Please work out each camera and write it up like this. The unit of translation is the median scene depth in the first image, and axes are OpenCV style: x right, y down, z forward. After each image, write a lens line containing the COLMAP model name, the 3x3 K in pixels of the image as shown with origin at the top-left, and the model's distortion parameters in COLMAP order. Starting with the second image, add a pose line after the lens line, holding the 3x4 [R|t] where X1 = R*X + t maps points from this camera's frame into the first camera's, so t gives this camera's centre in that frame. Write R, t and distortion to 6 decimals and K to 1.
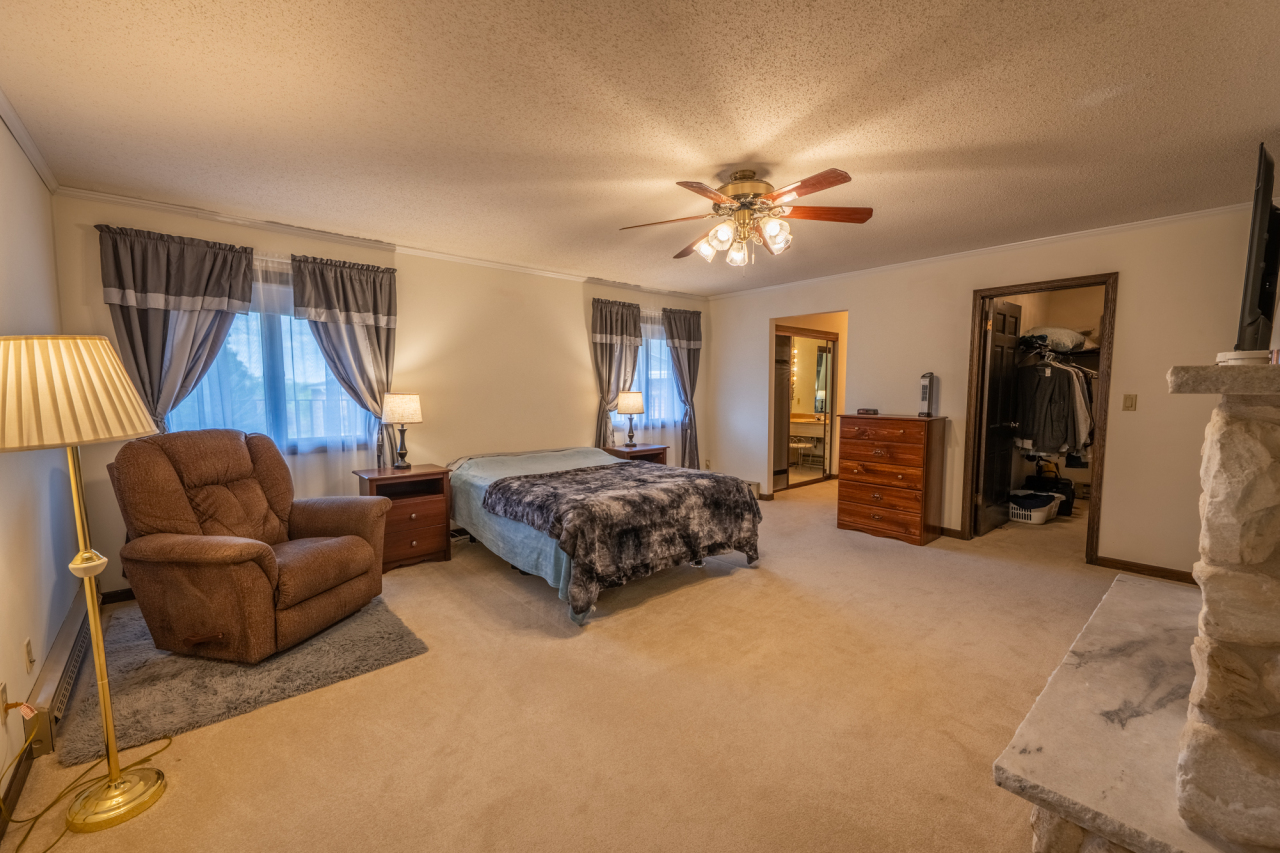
lens RADIAL K [[518.3, 0, 637.4], [0, 518.3, 431.9], [0, 0, 1]] dist [0.008247, -0.001954]
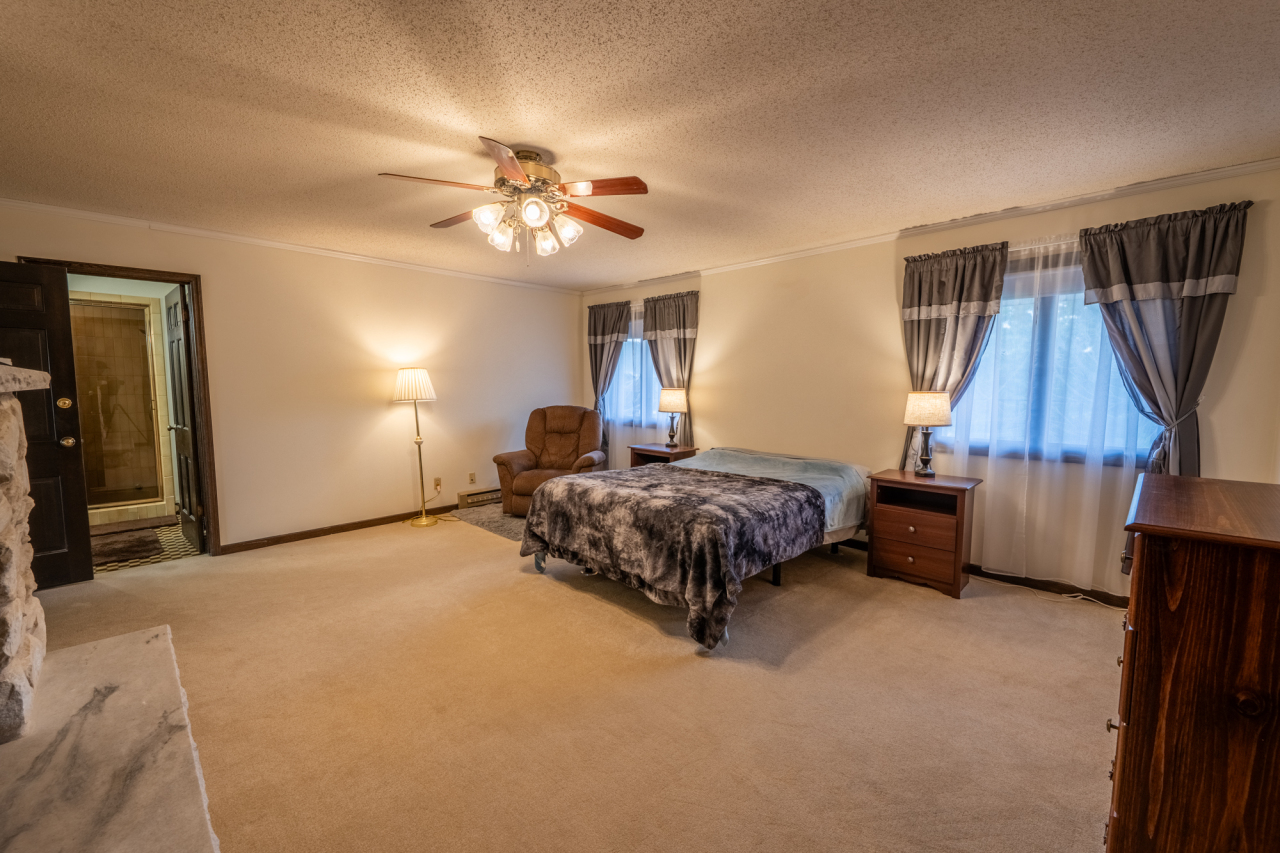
lens RADIAL K [[518.3, 0, 638.6], [0, 518.3, 433.3], [0, 0, 1]] dist [0.008247, -0.001954]
pose [[0.070730, 0.096795, -0.992788, 0.984839], [-0.085690, 0.992191, 0.090632, -0.086875], [0.993808, 0.078662, 0.078472, 0.963323]]
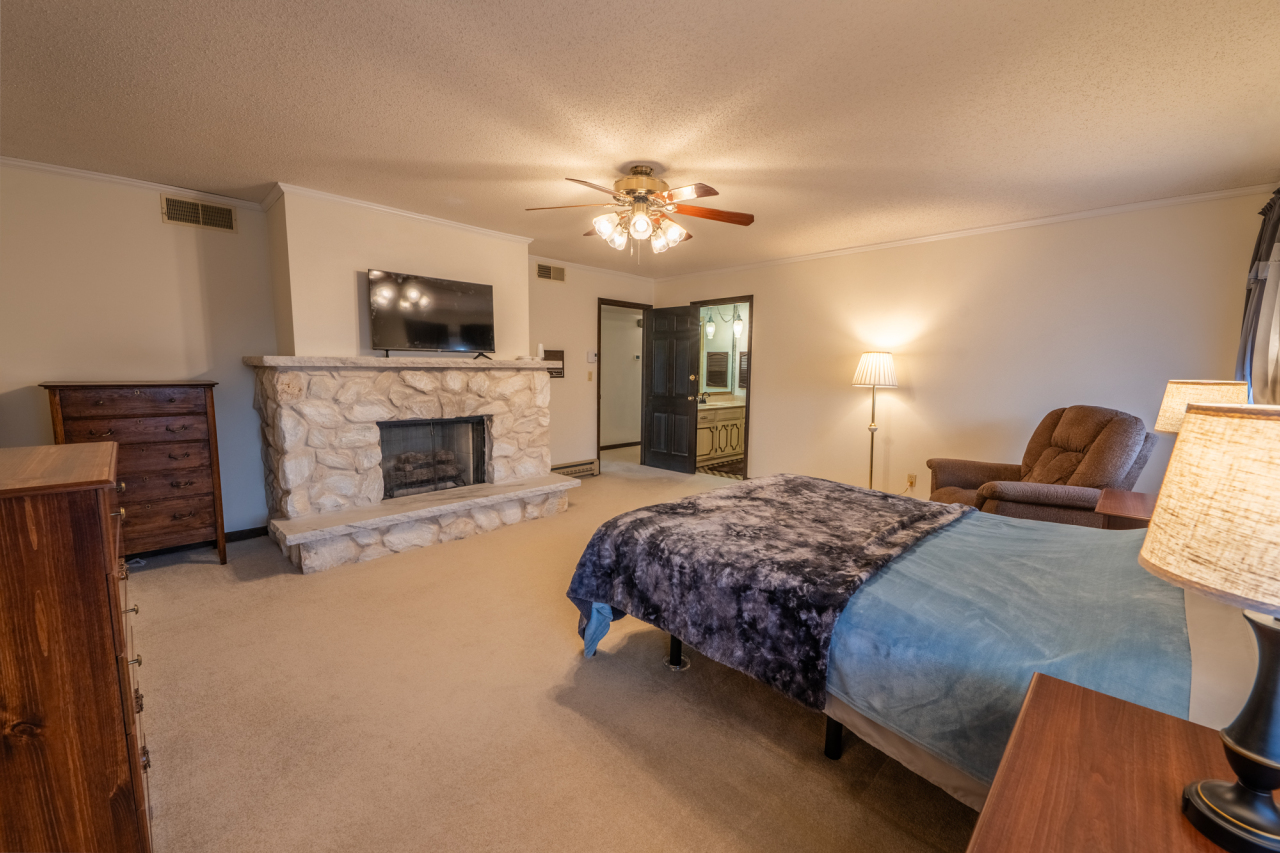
lens RADIAL K [[518.3, 0, 639.8], [0, 518.3, 431.6], [0, 0, 1]] dist [0.008247, -0.001954]
pose [[-0.998189, 0.000240, -0.060155, 0.198900], [-0.012274, 0.978144, 0.207567, -0.156524], [0.058890, 0.207930, -0.976369, 1.828915]]
